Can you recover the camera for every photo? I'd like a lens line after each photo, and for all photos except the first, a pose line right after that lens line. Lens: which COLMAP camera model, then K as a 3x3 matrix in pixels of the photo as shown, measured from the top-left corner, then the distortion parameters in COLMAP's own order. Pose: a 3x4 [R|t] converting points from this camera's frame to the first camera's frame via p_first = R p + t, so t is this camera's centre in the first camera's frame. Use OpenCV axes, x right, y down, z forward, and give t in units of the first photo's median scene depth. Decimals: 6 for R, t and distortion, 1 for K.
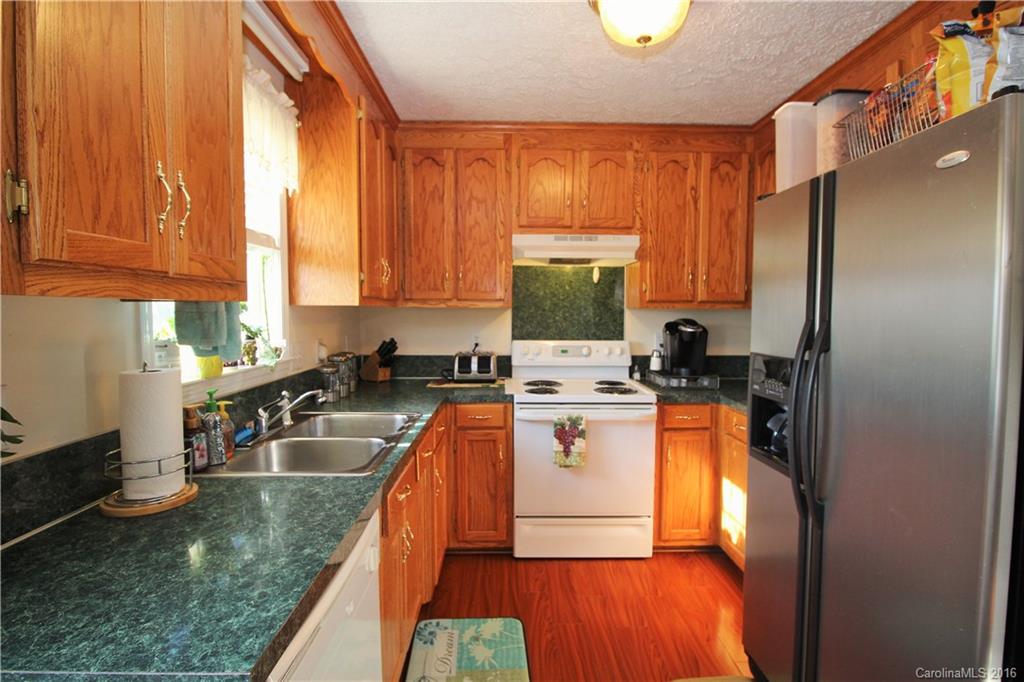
lens RADIAL K [[502.3, 0, 510.2], [0, 502.3, 335.1], [0, 0, 1]] dist [-0.004130, -0.008059]
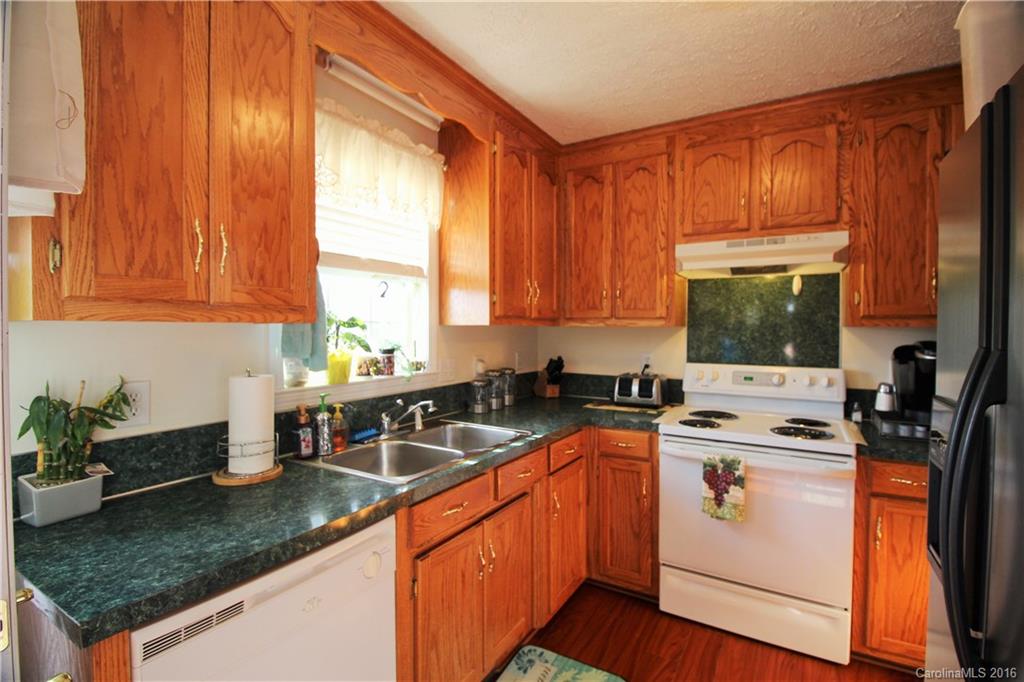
lens RADIAL K [[479.1, 0, 504.1], [0, 479.1, 334.2], [0, 0, 1]] dist [-0.002075, -0.011949]
pose [[0.842567, 0.004668, -0.538572, 0.227409], [-0.025247, 0.999205, -0.030838, -0.007313], [0.538000, 0.039580, 0.842015, 0.128950]]
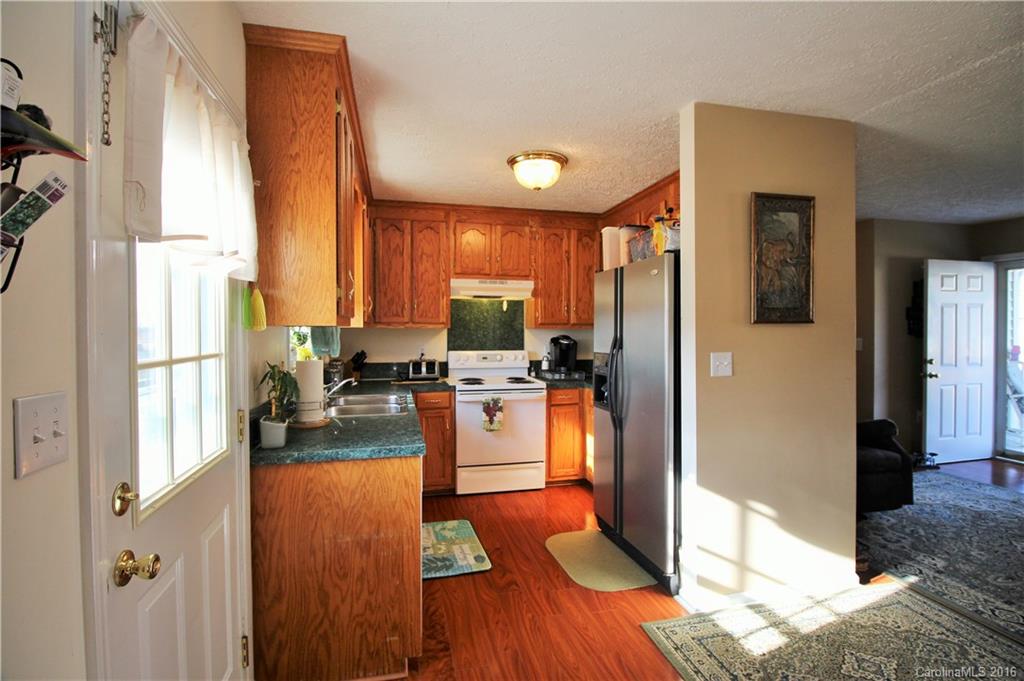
lens RADIAL K [[479.1, 0, 510.0], [0, 479.1, 338.9], [0, 0, 1]] dist [-0.002075, -0.011949]
pose [[0.977507, -0.006528, 0.210802, -0.134216], [0.013000, 0.999485, -0.029331, 0.021776], [-0.210502, 0.031411, 0.977089, -0.446788]]
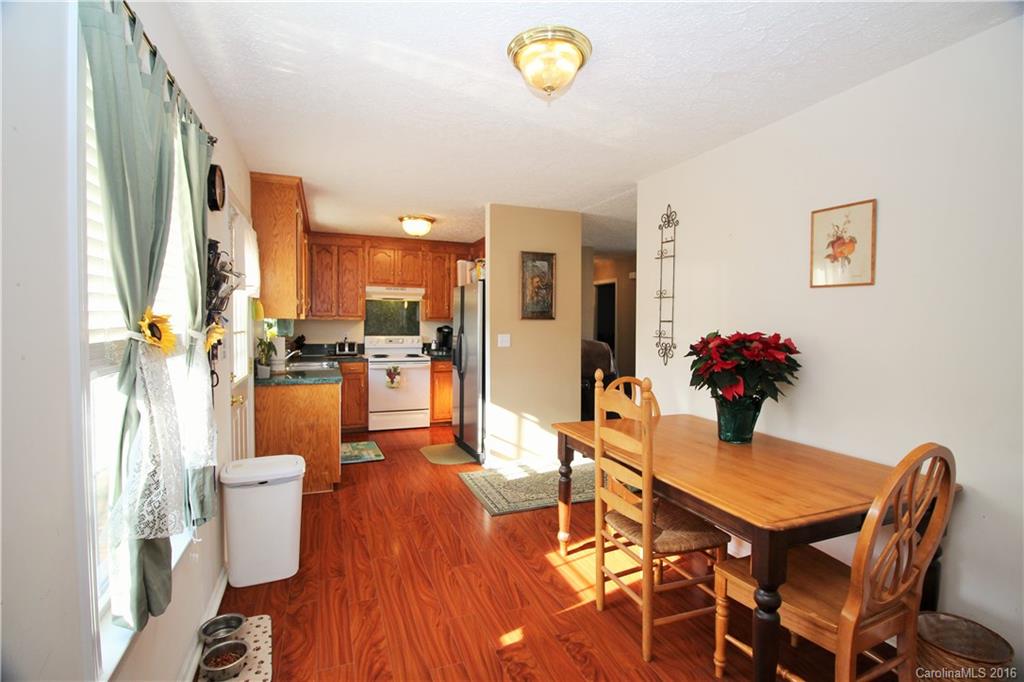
lens RADIAL K [[479.1, 0, 515.5], [0, 479.1, 337.1], [0, 0, 1]] dist [-0.002075, -0.011949]
pose [[0.937237, -0.005207, 0.348655, -0.121255], [0.011293, 0.999817, -0.015427, 0.062325], [-0.348511, 0.018396, 0.937124, -1.256503]]
